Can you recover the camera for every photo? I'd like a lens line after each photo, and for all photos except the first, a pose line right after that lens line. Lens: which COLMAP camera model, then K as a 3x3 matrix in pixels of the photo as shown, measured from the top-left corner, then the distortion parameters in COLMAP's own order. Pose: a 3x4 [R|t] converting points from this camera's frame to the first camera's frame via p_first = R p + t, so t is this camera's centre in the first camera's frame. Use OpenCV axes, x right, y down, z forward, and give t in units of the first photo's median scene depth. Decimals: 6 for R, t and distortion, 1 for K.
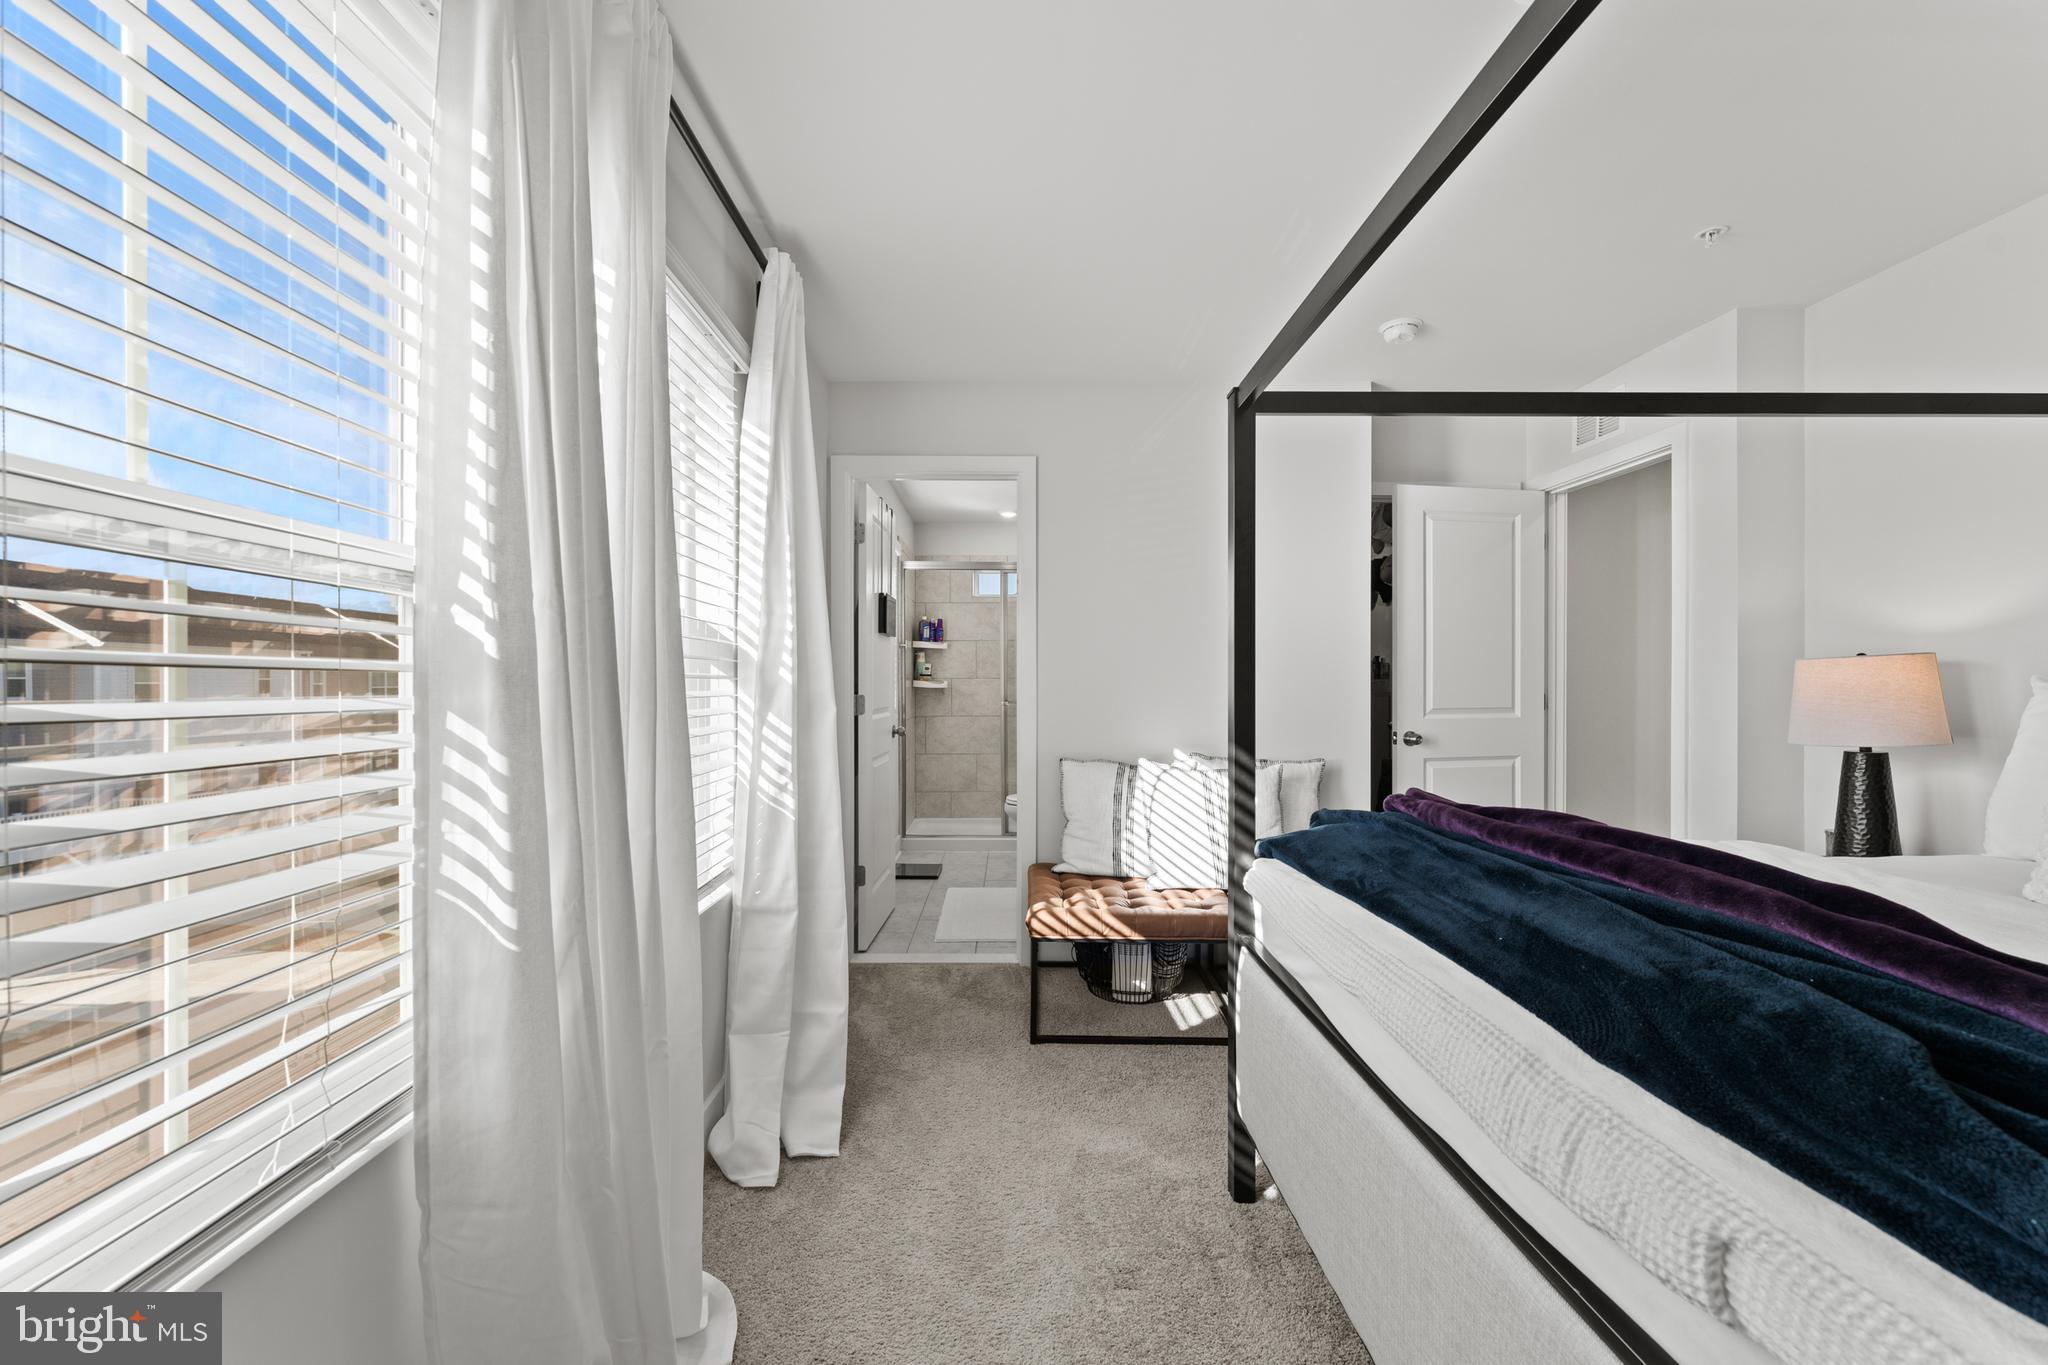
lens RADIAL K [[811.8, 0, 1024.7], [0, 811.8, 685.9], [0, 0, 1]] dist [-0.004708, 0.001541]
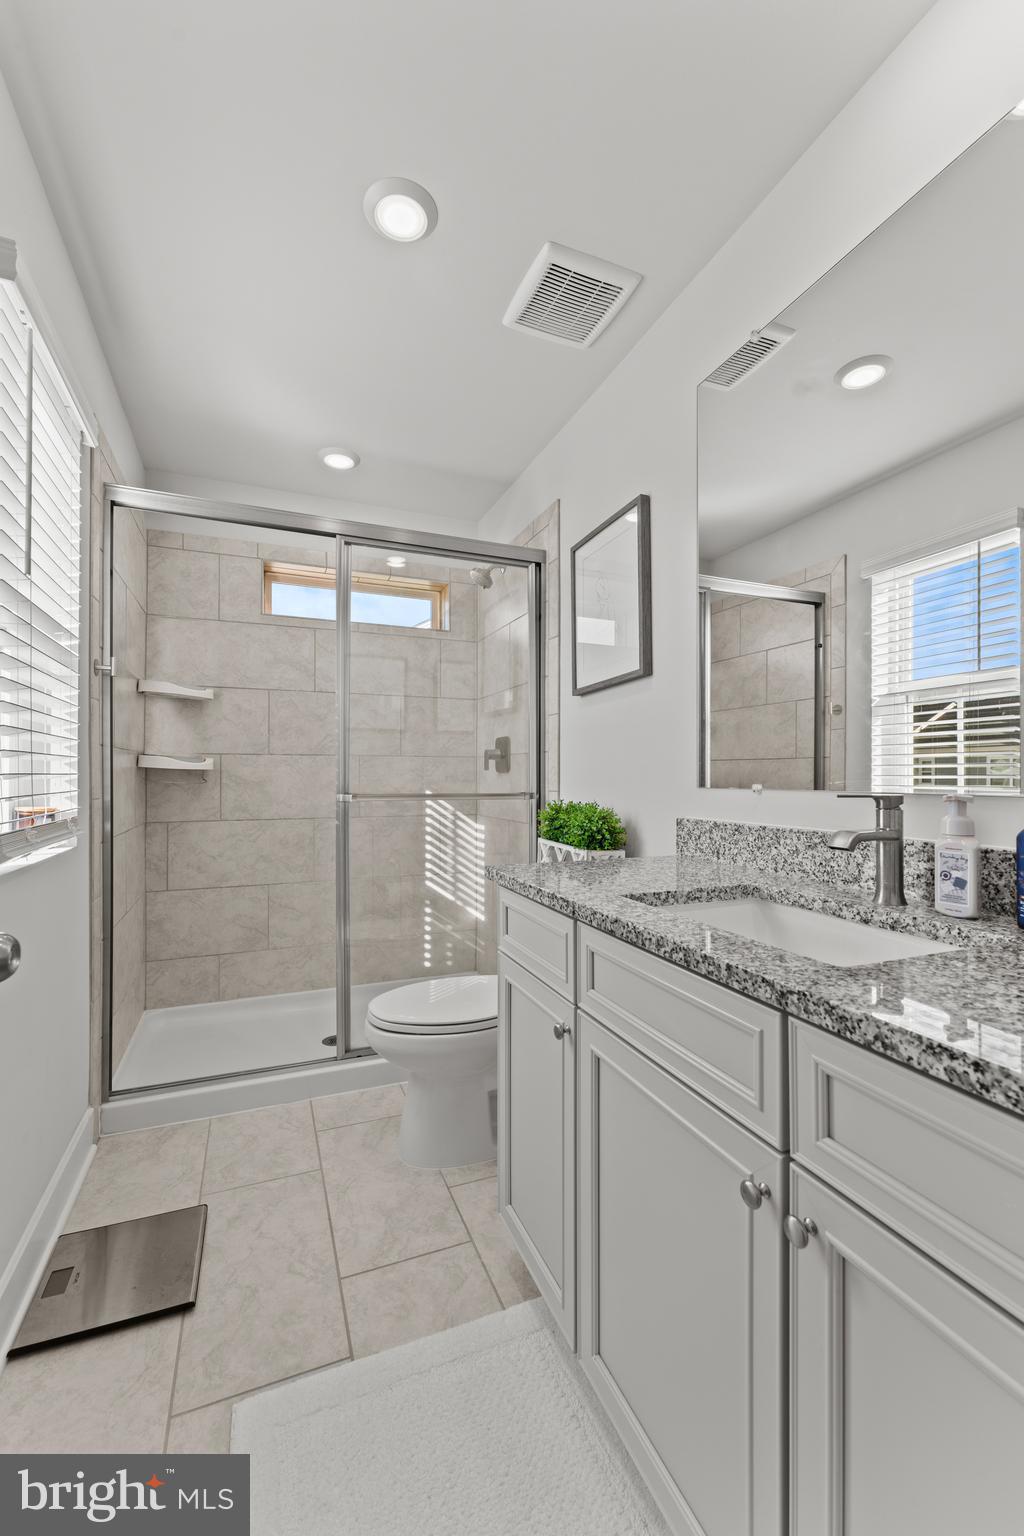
lens RADIAL K [[608.9, 0, 536.7], [0, 608.9, 771.9], [0, 0, 1]] dist [-0.004708, 0.001541]
pose [[0.916695, 0.005046, 0.399557, -0.117303], [-0.000905, 0.999944, -0.010552, 0.015749], [-0.399587, 0.009311, 0.916648, 1.061710]]
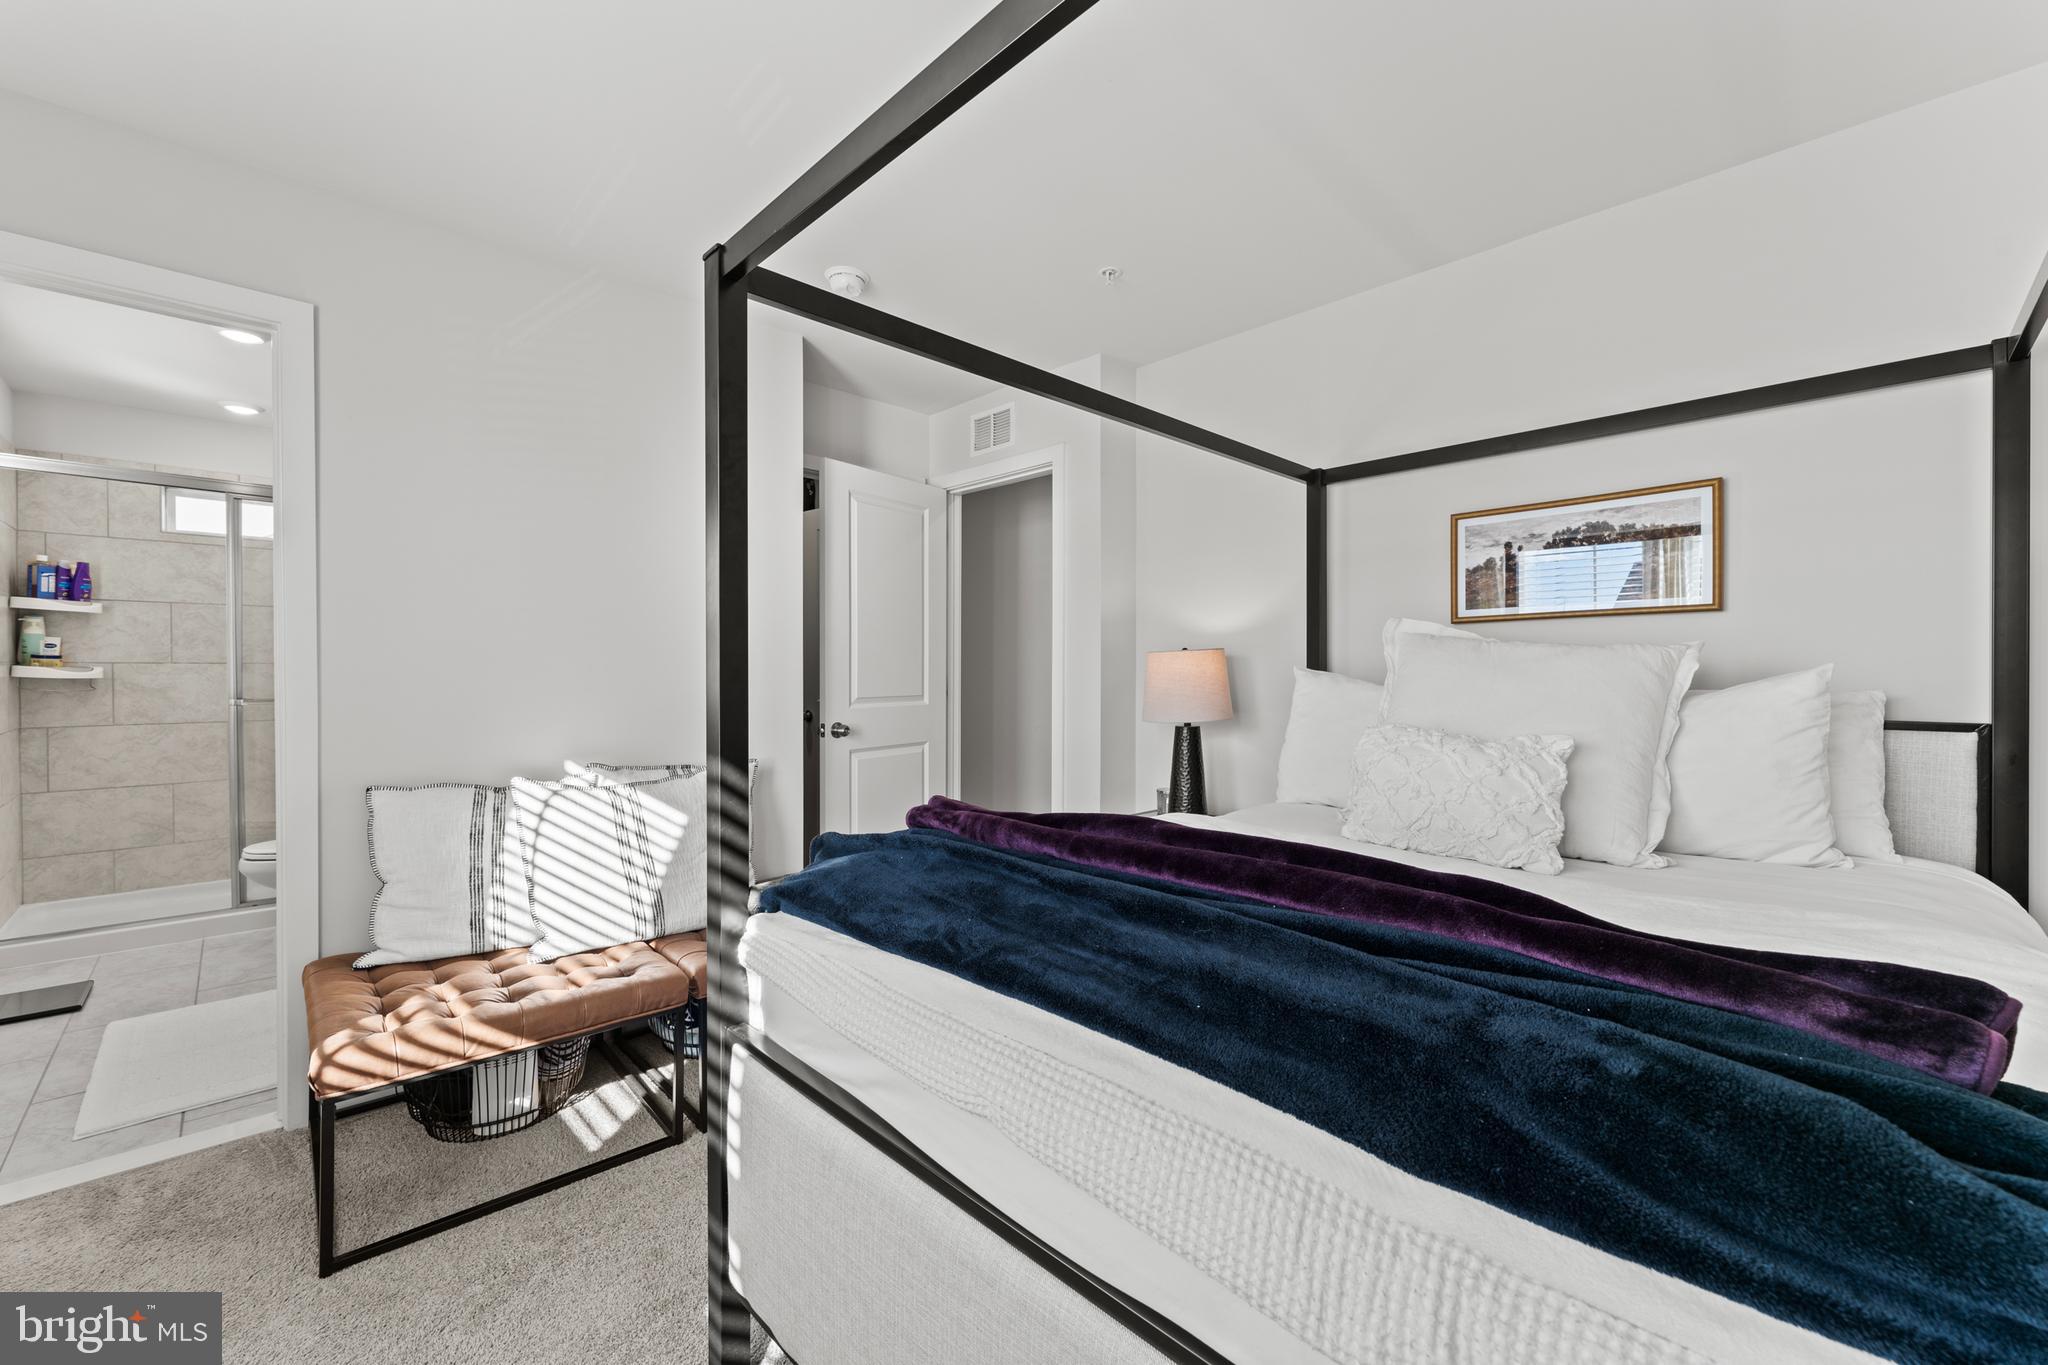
lens RADIAL K [[811.8, 0, 1013.5], [0, 811.8, 680.8], [0, 0, 1]] dist [-0.004708, 0.001541]
pose [[0.731662, -0.006412, 0.681637, -0.020649], [0.001067, 0.999965, 0.008262, -0.000103], [-0.681667, -0.005318, 0.731643, 0.205705]]
